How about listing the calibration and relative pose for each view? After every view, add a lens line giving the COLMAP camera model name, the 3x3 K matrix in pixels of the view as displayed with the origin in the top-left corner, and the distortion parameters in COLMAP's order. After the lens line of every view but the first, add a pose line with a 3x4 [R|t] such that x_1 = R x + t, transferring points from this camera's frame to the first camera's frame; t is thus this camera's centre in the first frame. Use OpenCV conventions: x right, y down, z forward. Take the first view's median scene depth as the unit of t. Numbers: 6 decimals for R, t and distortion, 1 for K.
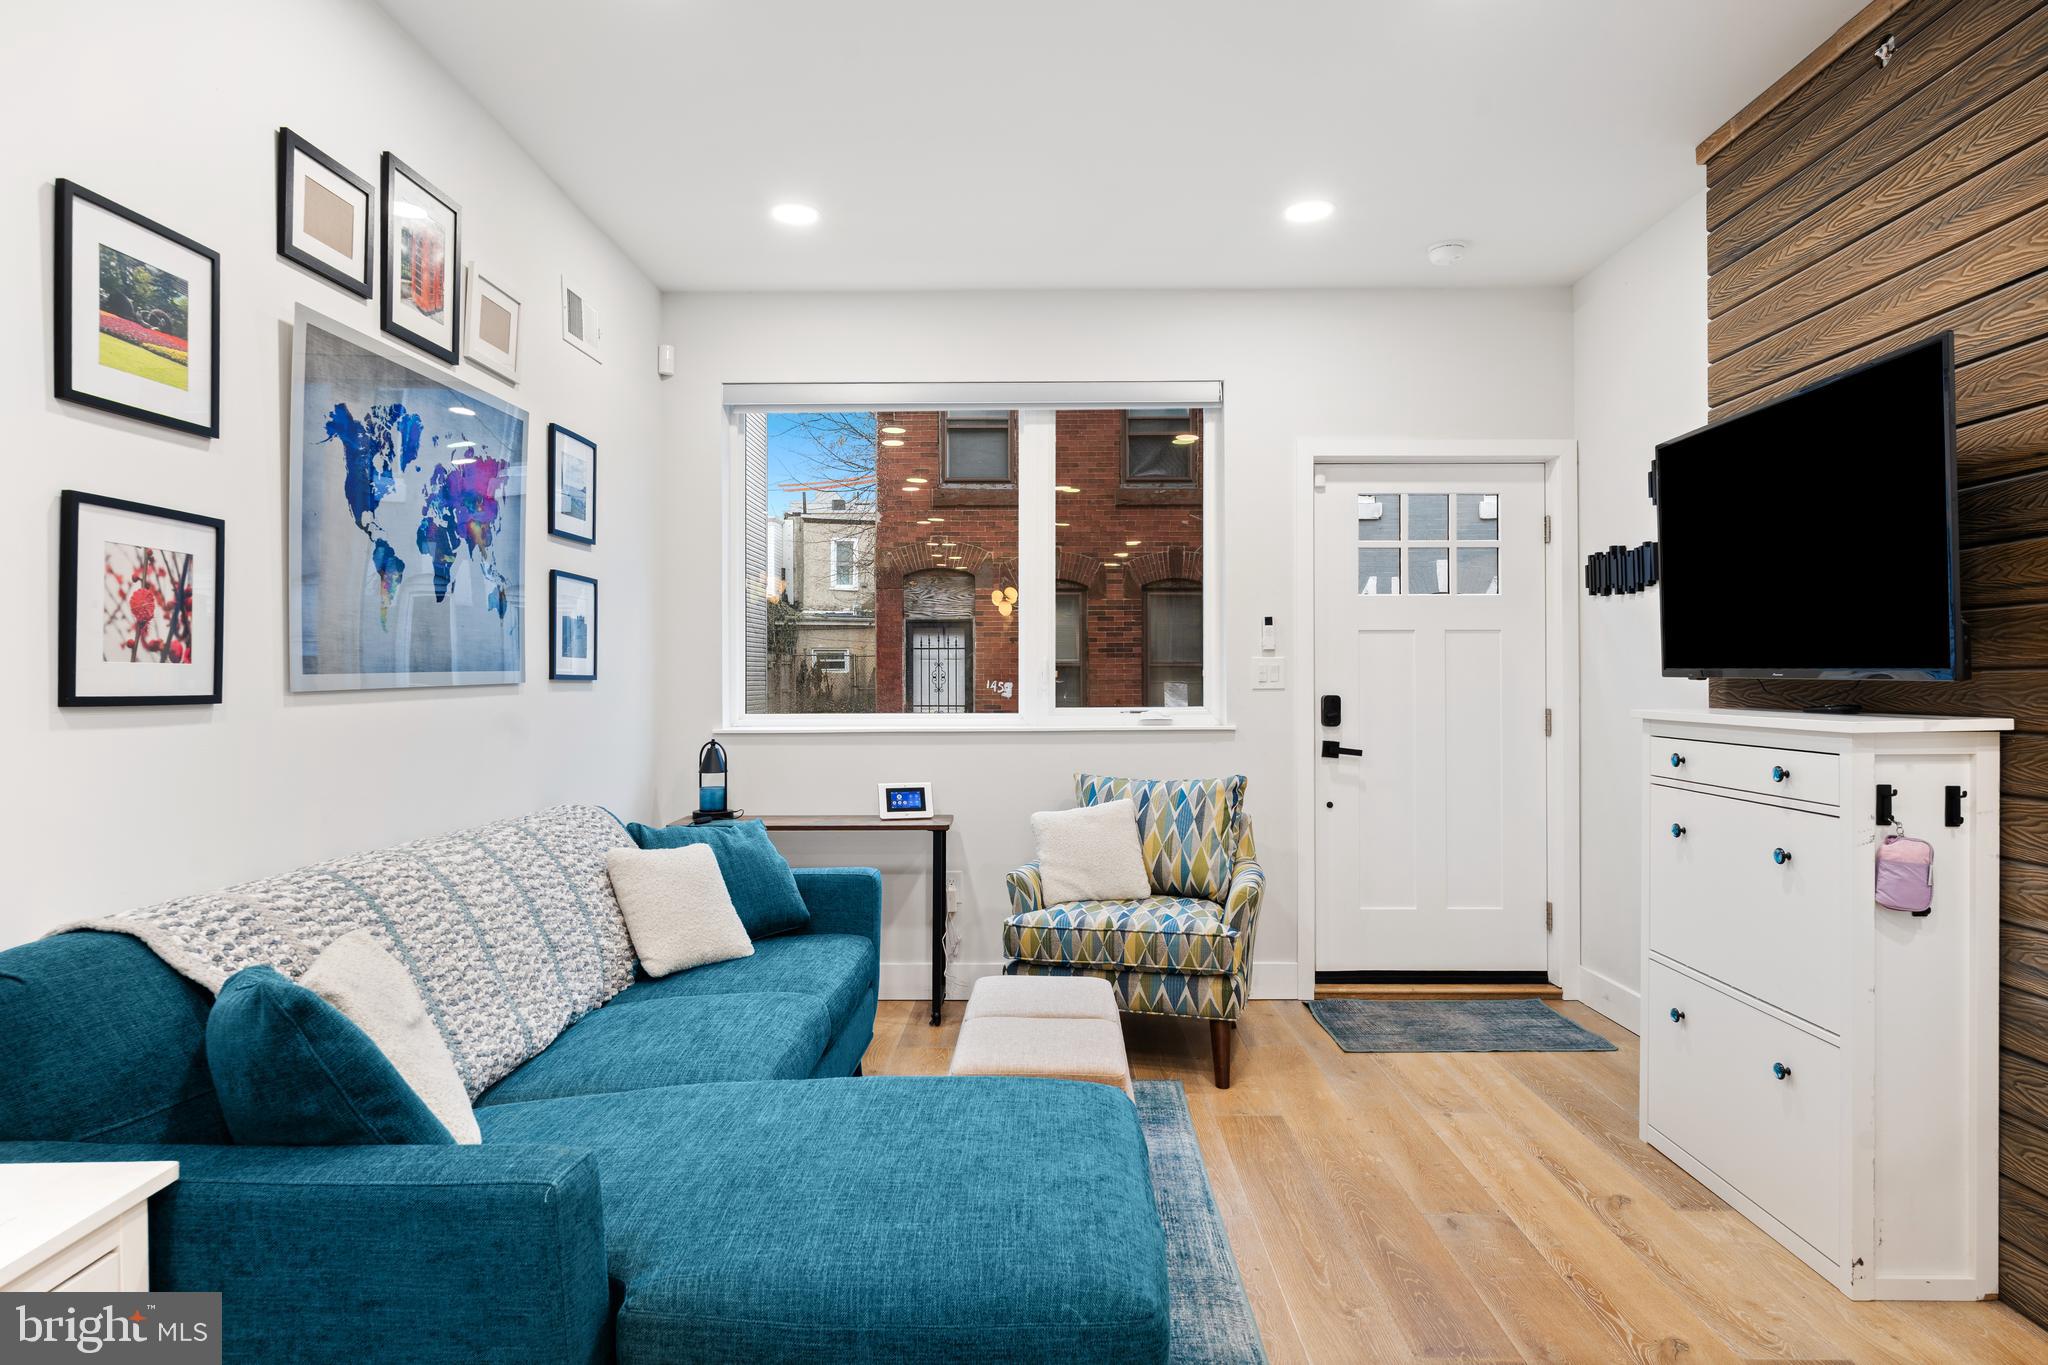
lens RADIAL K [[1188.5, 0, 1024.0], [0, 1188.5, 682.5], [0, 0, 1]] dist [0.006979, 0.001632]
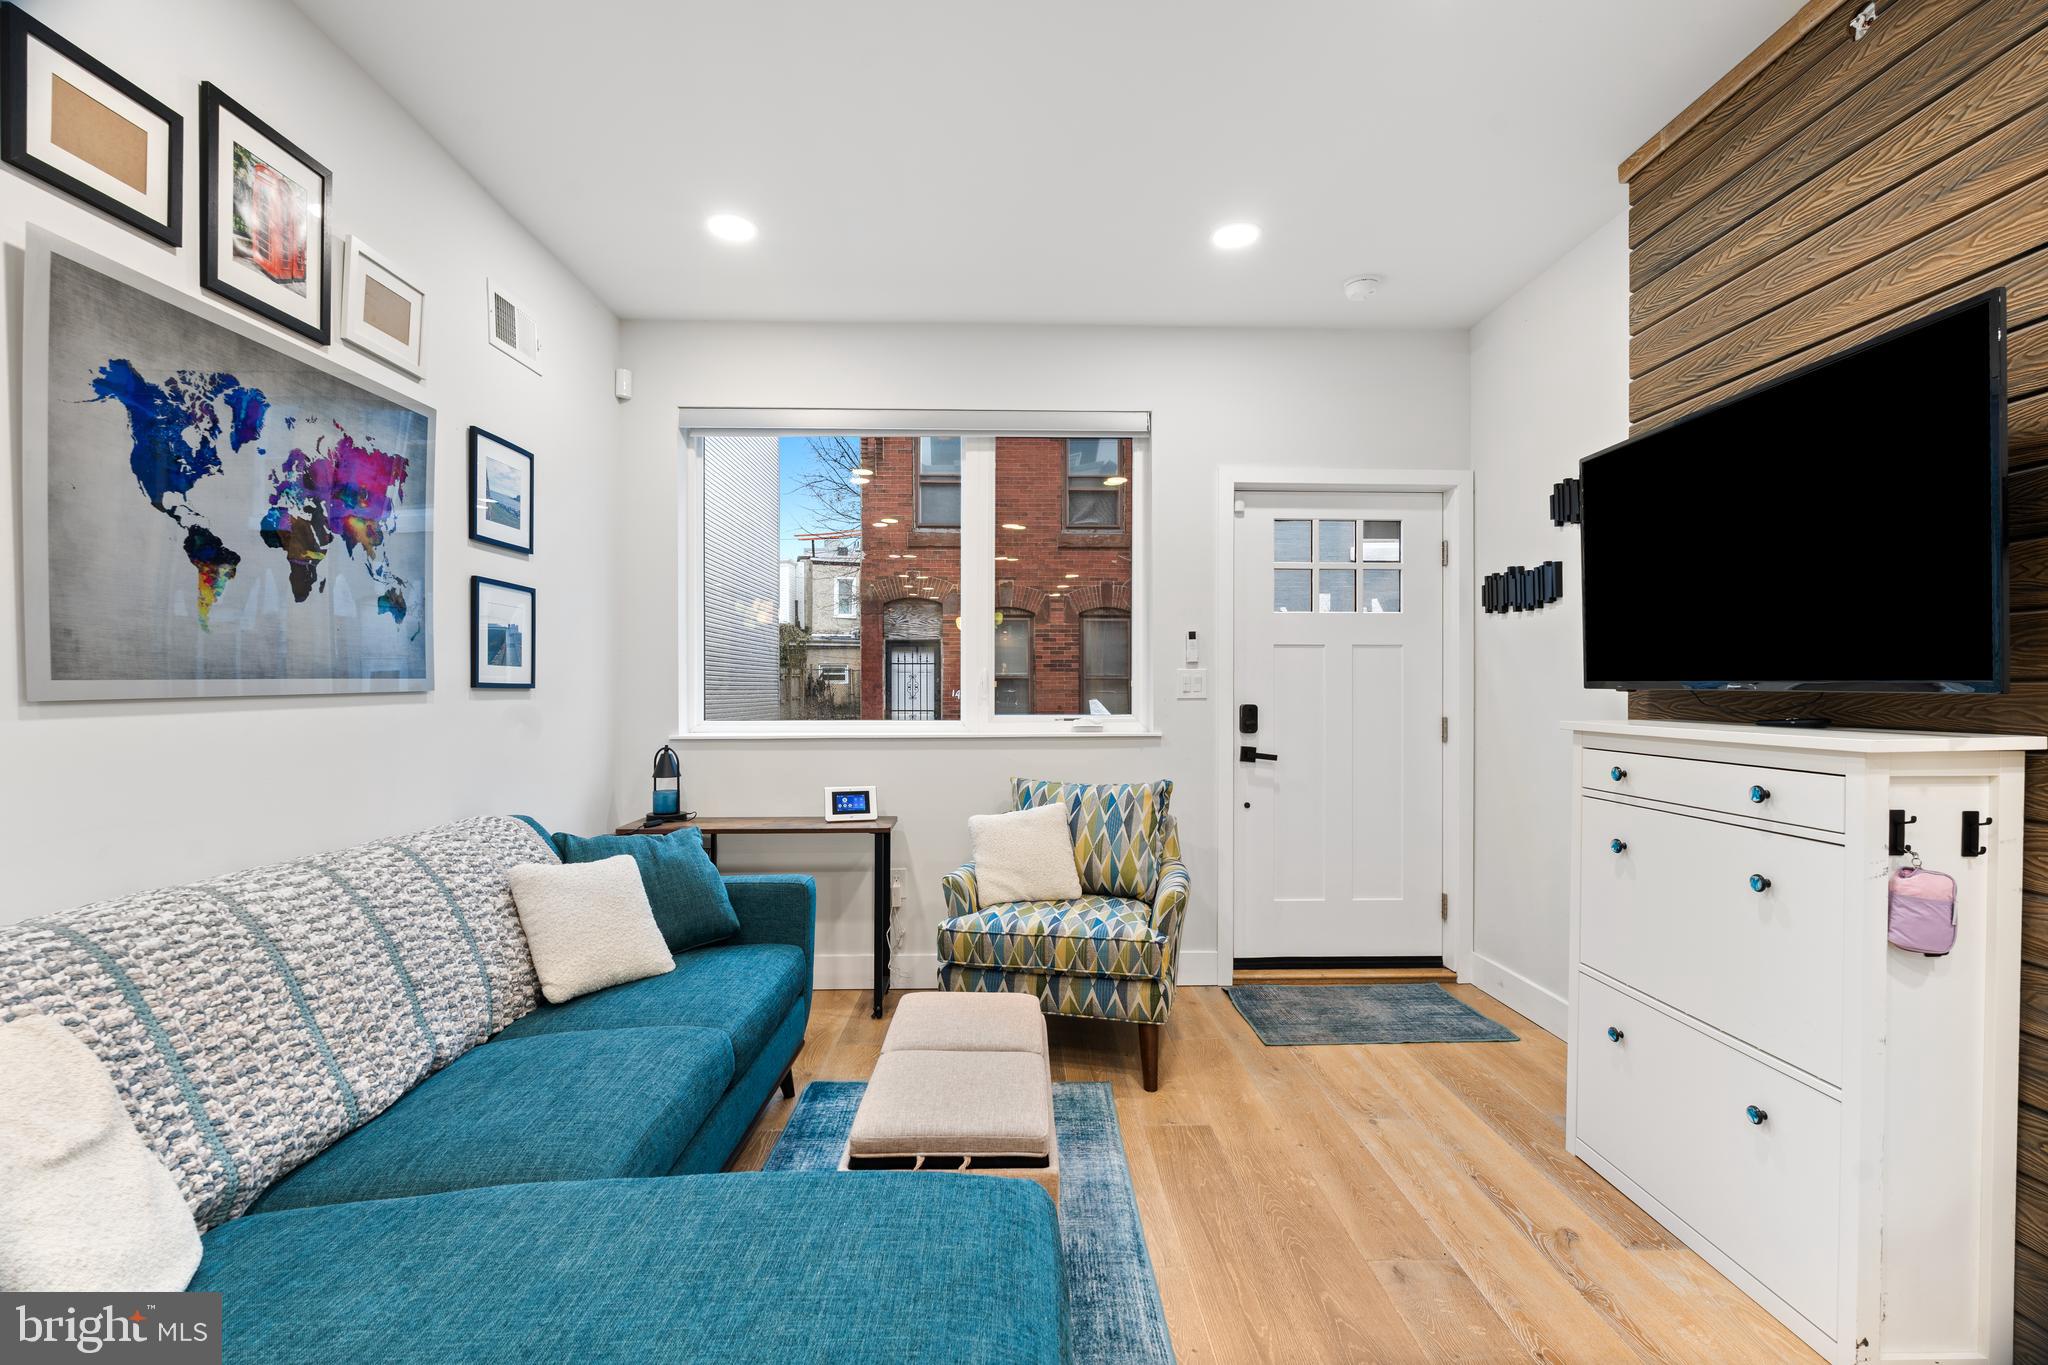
lens RADIAL K [[912.0, 0, 1021.4], [0, 912.0, 694.9], [0, 0, 1]] dist [-0.000575, -0.000021]
pose [[0.999413, 0.002748, 0.034162, 0.033981], [-0.002868, 0.999990, 0.003476, -0.000561], [-0.034152, -0.003572, 0.999410, 0.265462]]
